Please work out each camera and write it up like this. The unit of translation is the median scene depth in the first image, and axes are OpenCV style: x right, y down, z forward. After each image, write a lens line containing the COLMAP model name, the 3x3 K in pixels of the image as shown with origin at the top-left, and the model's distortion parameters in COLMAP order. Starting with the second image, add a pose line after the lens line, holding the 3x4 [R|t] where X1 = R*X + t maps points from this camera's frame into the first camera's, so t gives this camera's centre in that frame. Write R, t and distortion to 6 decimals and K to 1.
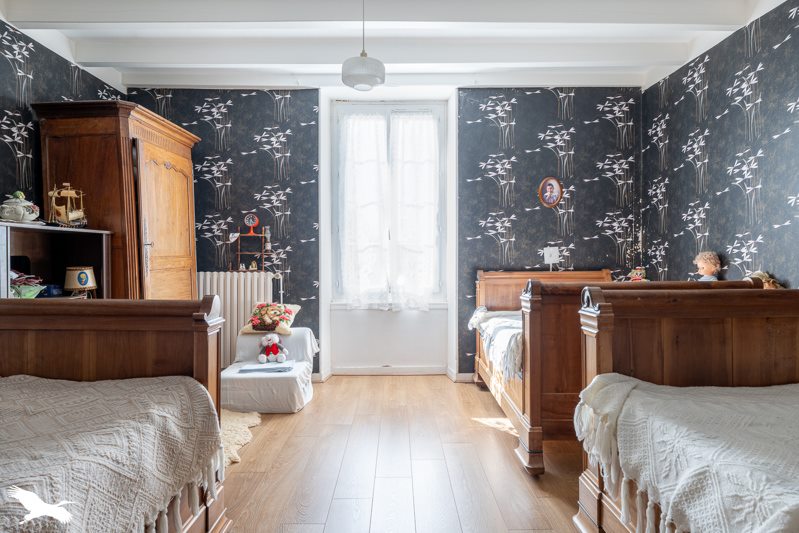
lens RADIAL K [[507.5, 0, 398.7], [0, 507.5, 263.2], [0, 0, 1]] dist [0.005879, 0.001366]
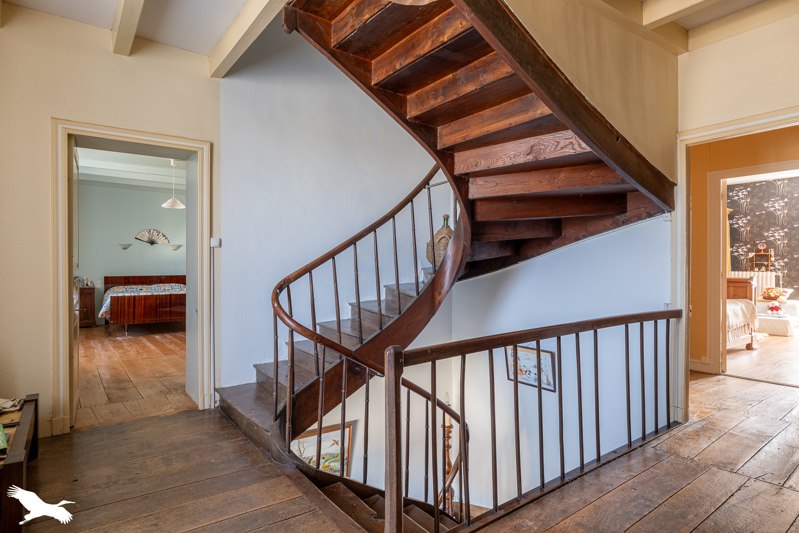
lens RADIAL K [[444.3, 0, 399.9], [0, 444.3, 263.8], [0, 0, 1]] dist [-0.000595, -0.000088]
pose [[0.586063, 0.000065, -0.810266, 0.296810], [-0.006520, 0.999968, -0.004635, 0.003181], [0.810240, 0.008000, 0.586044, -1.201308]]
